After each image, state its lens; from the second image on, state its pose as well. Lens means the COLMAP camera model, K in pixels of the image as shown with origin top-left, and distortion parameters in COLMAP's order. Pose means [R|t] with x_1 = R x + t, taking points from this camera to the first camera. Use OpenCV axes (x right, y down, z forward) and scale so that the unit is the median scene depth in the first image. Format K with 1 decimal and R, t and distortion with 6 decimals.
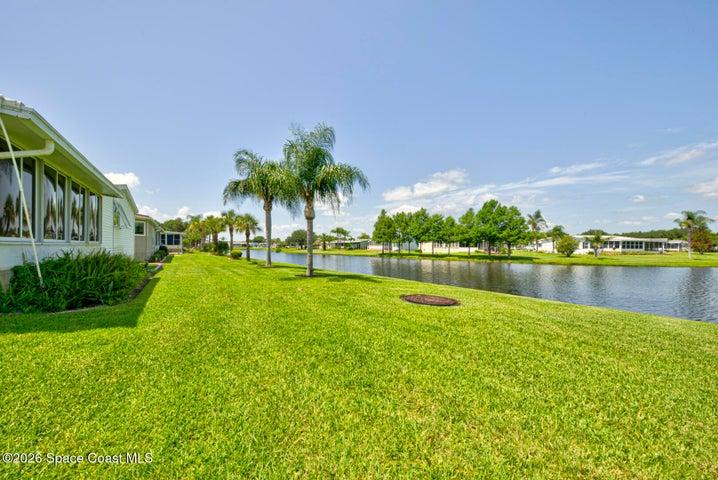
lens RADIAL K [[251.6, 0, 362.0], [0, 251.6, 243.1], [0, 0, 1]] dist [-0.000259, -0.000138]
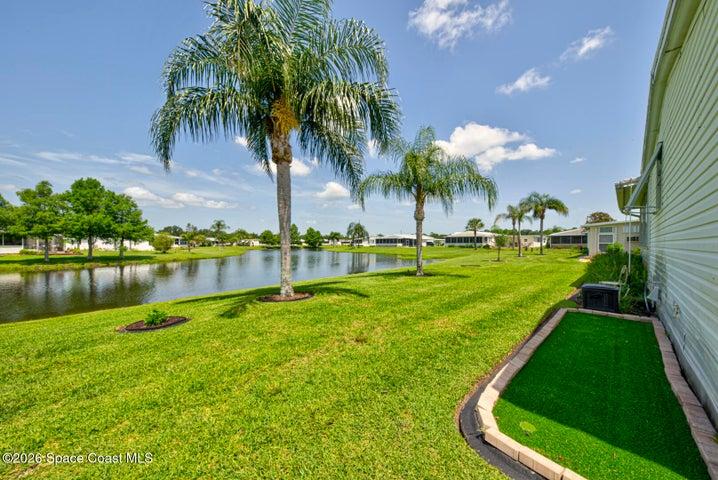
lens RADIAL K [[251.6, 0, 362.0], [0, 251.6, 243.1], [0, 0, 1]] dist [-0.000259, -0.000138]
pose [[-0.133256, -0.004869, 0.991070, -0.267386], [-0.013369, 0.999906, 0.003115, -0.001807], [-0.990992, -0.012834, -0.133308, 0.315870]]
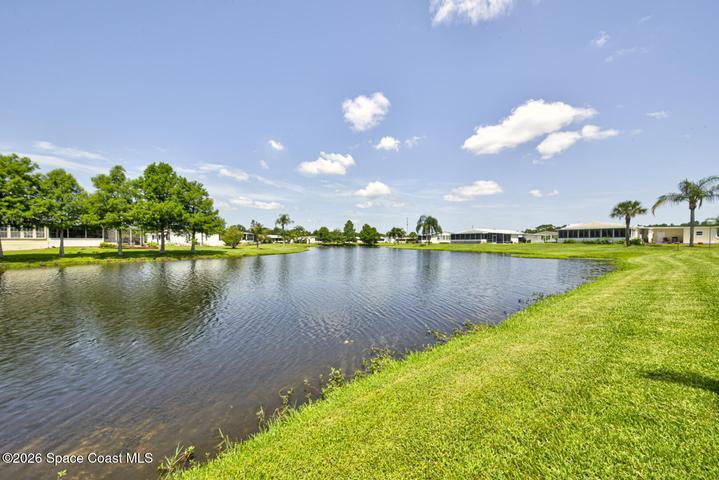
lens RADIAL K [[252.0, 0, 362.5], [0, 252.0, 243.1], [0, 0, 1]] dist [-0.000259, -0.000138]
pose [[0.045148, -0.011002, 0.998920, -0.090356], [-0.013590, 0.999840, 0.011626, 0.014458], [-0.998888, -0.014100, 0.044991, 0.437533]]
